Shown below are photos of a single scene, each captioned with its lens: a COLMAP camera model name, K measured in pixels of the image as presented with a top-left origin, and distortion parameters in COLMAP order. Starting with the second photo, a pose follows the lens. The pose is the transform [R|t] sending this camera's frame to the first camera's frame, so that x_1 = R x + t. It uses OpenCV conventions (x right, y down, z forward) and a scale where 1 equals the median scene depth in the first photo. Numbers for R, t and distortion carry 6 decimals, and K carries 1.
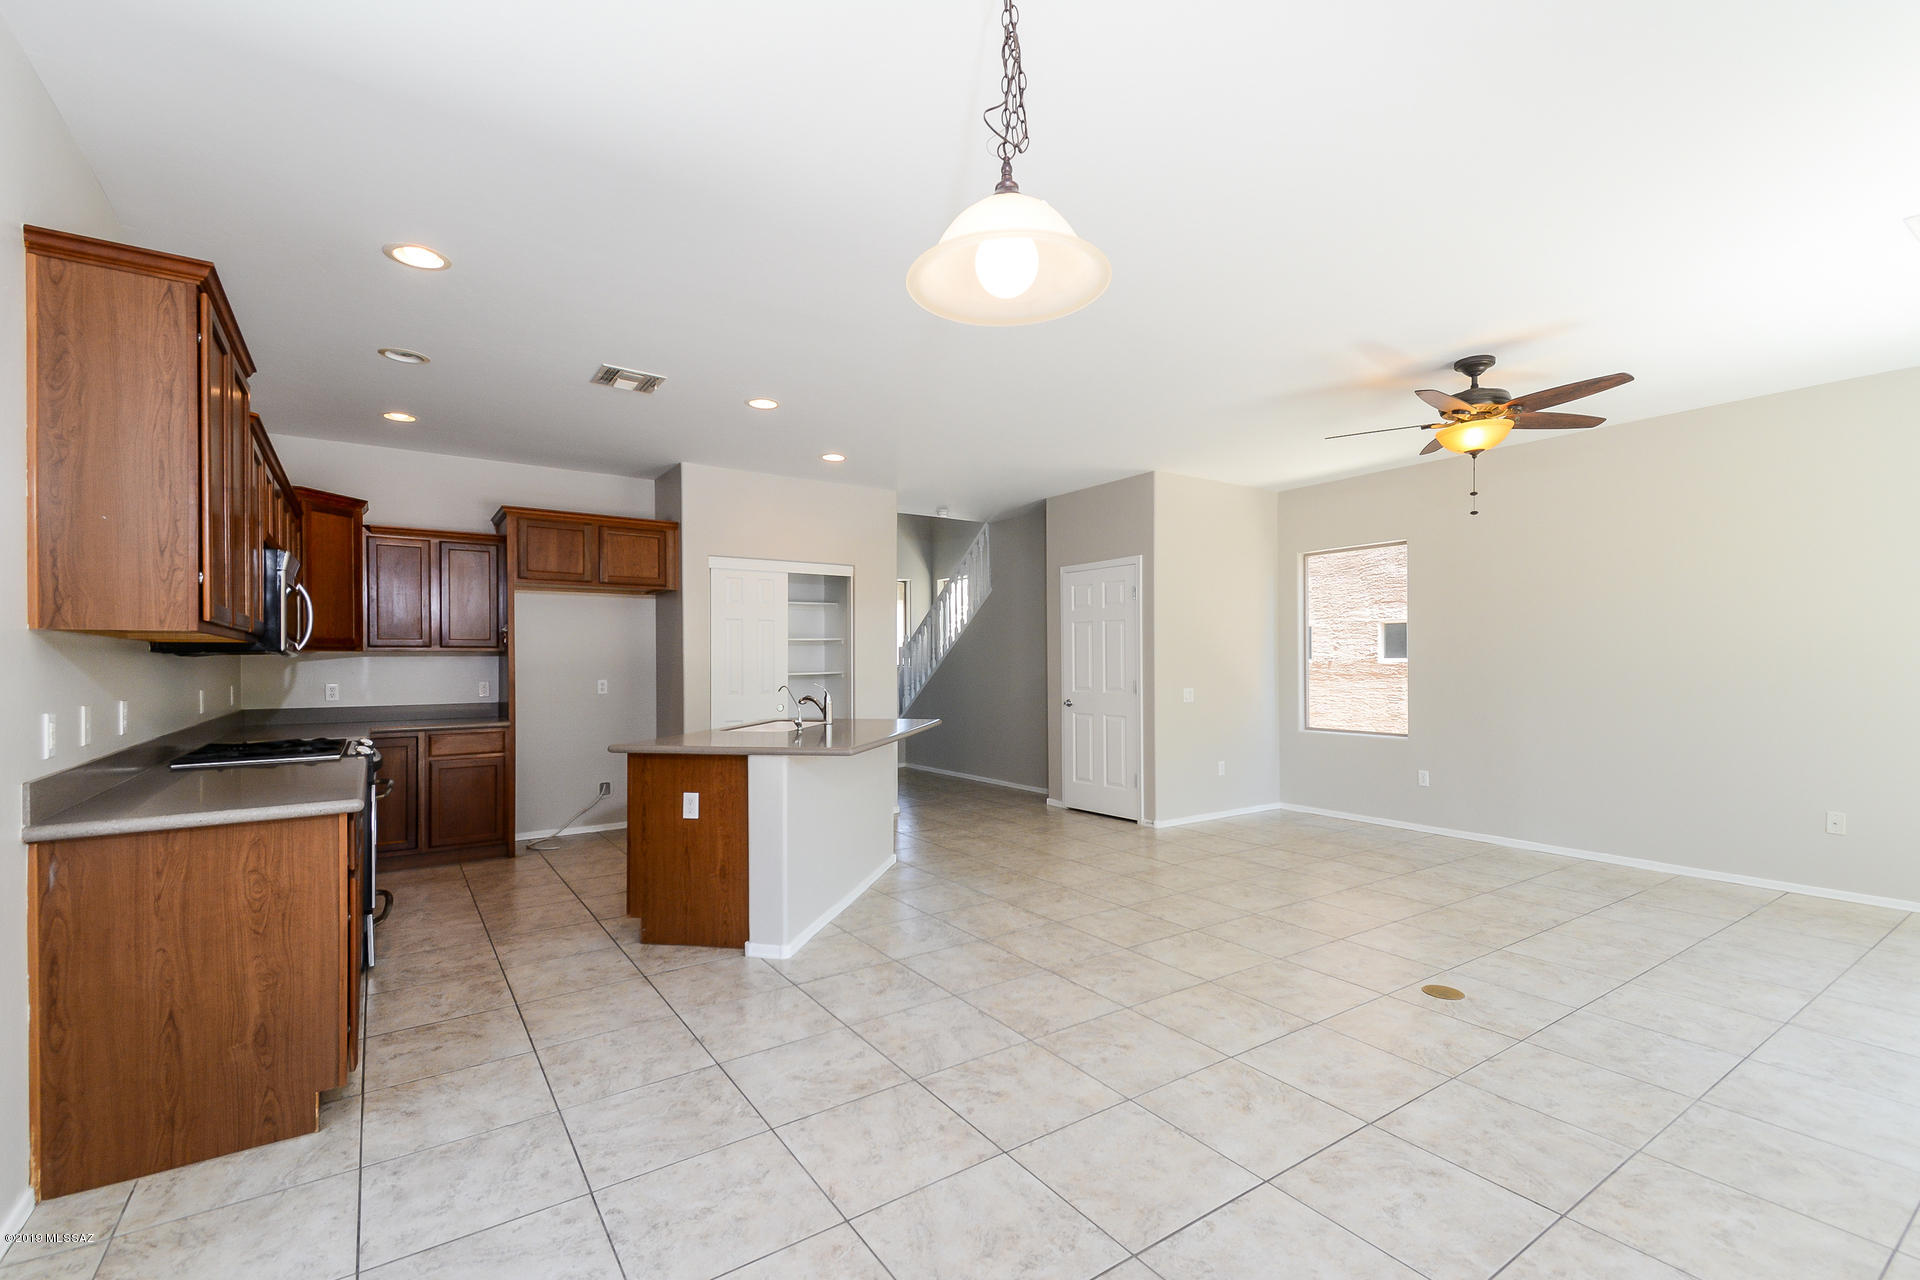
lens RADIAL K [[833.6, 0, 963.5], [0, 833.6, 662.3], [0, 0, 1]] dist [0.051145, -0.022603]
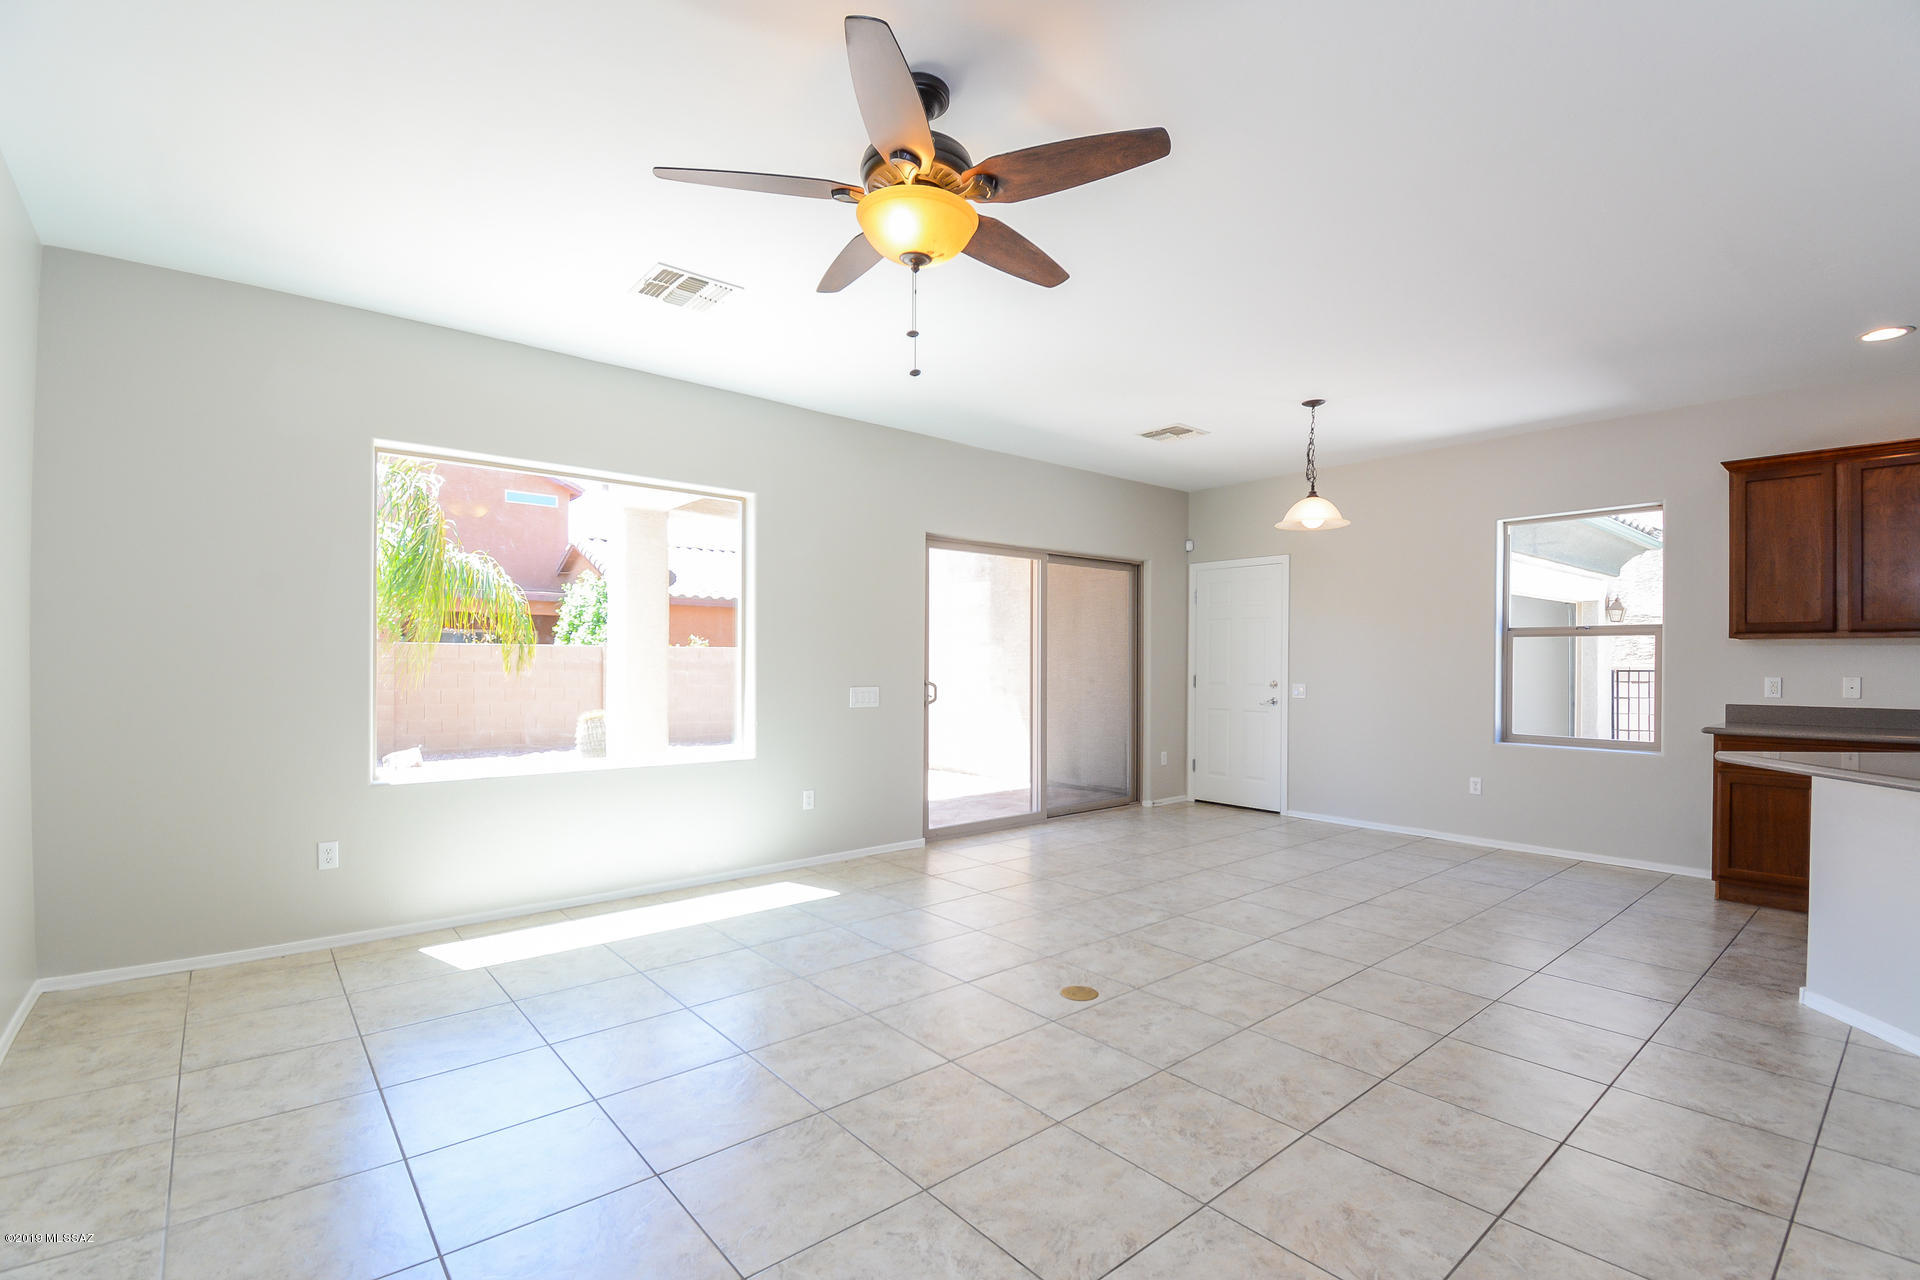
lens RADIAL K [[858.3, 0, 964.9], [0, 858.3, 660.7], [0, 0, 1]] dist [0.017121, -0.024277]
pose [[-0.994694, 0.000797, -0.102874, 0.793348], [0.000517, 0.999996, 0.002746, 0.007163], [0.102876, 0.002678, -0.994691, 1.957150]]
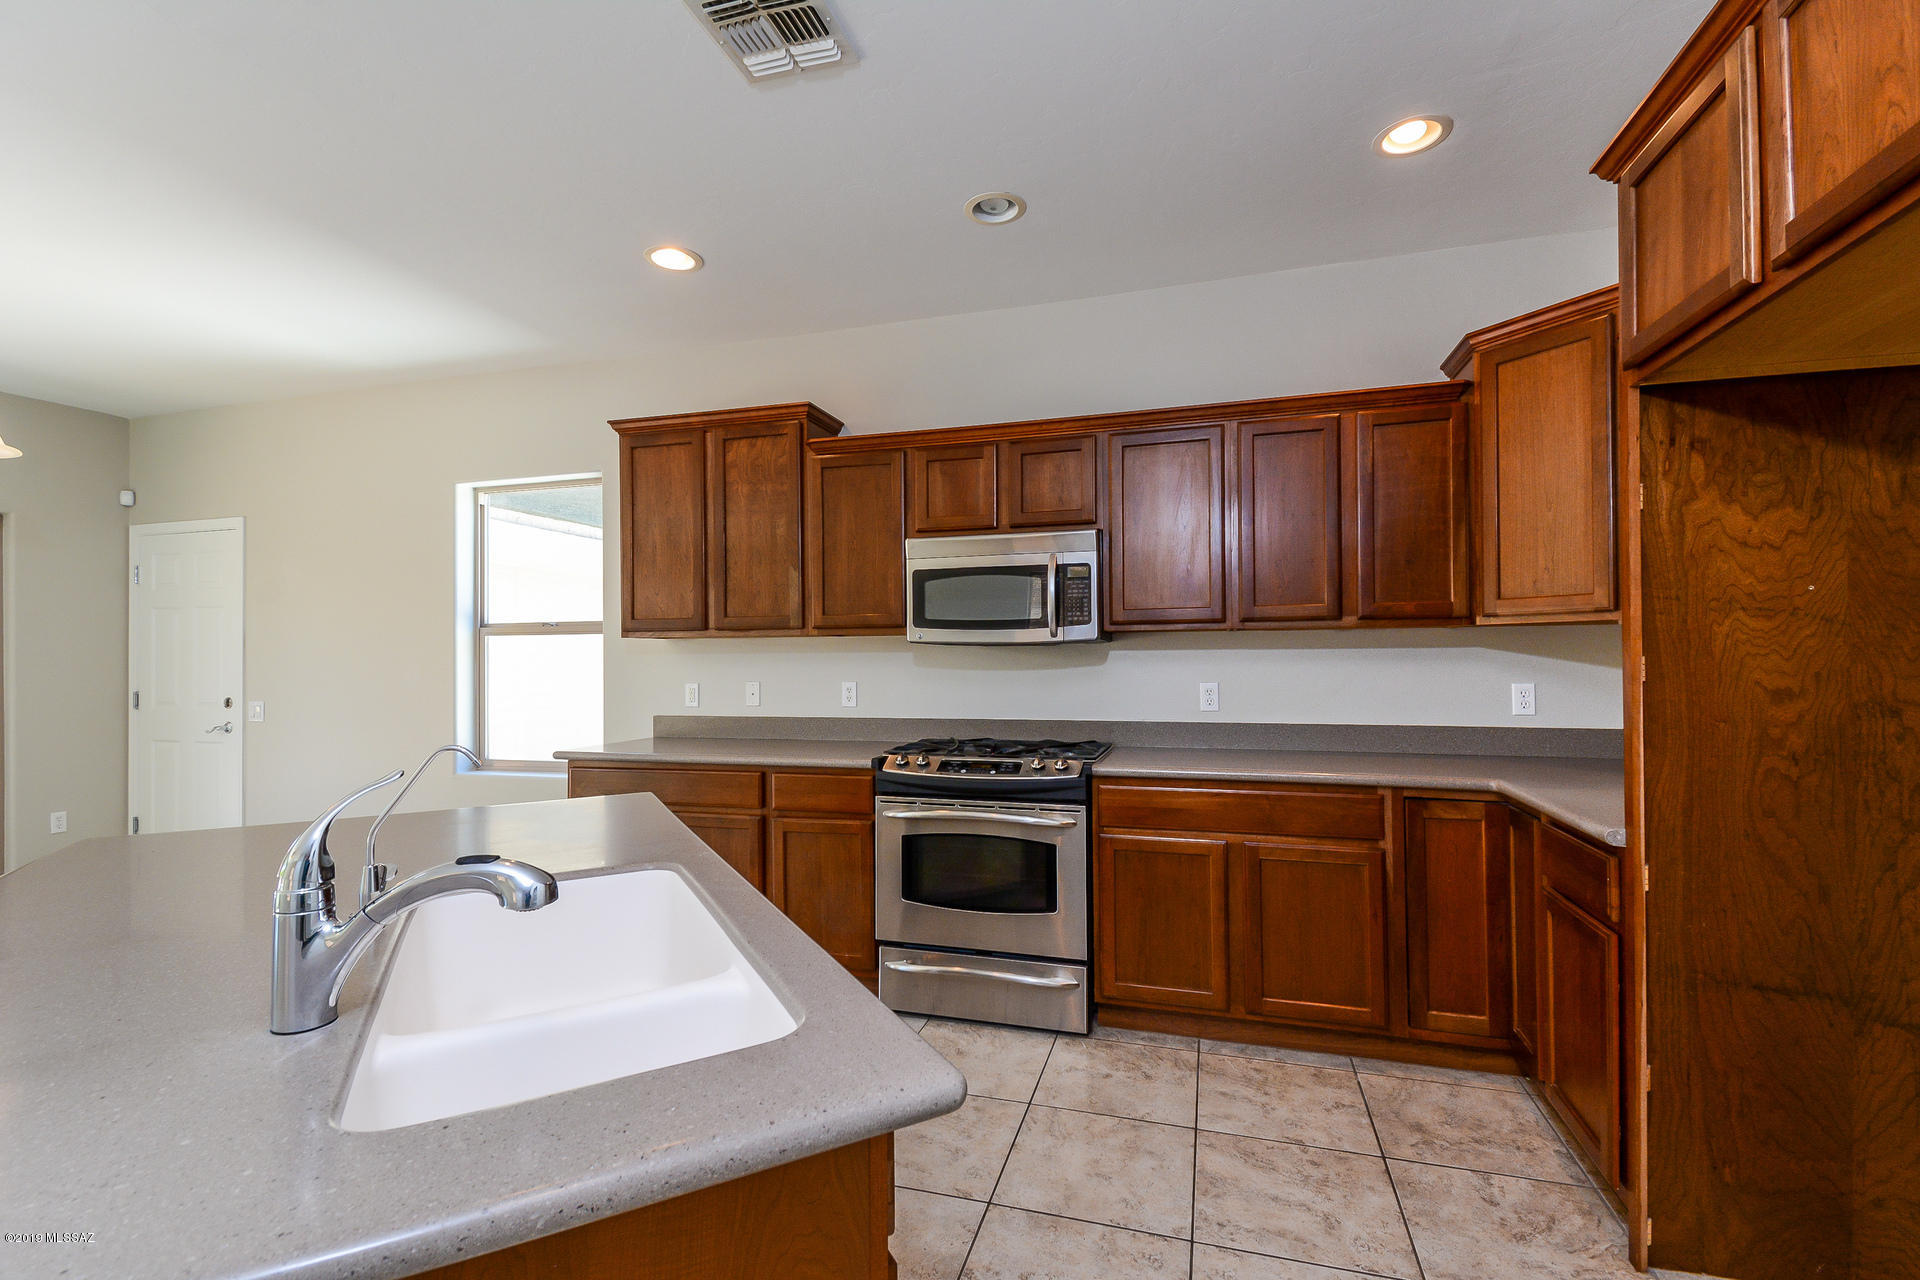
lens RADIAL K [[865.3, 0, 960.0], [0, 865.3, 640.0], [0, 0, 1]] dist [0.035451, -0.024731]
pose [[-0.778731, 0.000321, -0.627358, -0.225004], [0.011595, 0.999836, -0.013881, -0.000507], [0.627251, -0.018084, -0.778608, 1.881398]]
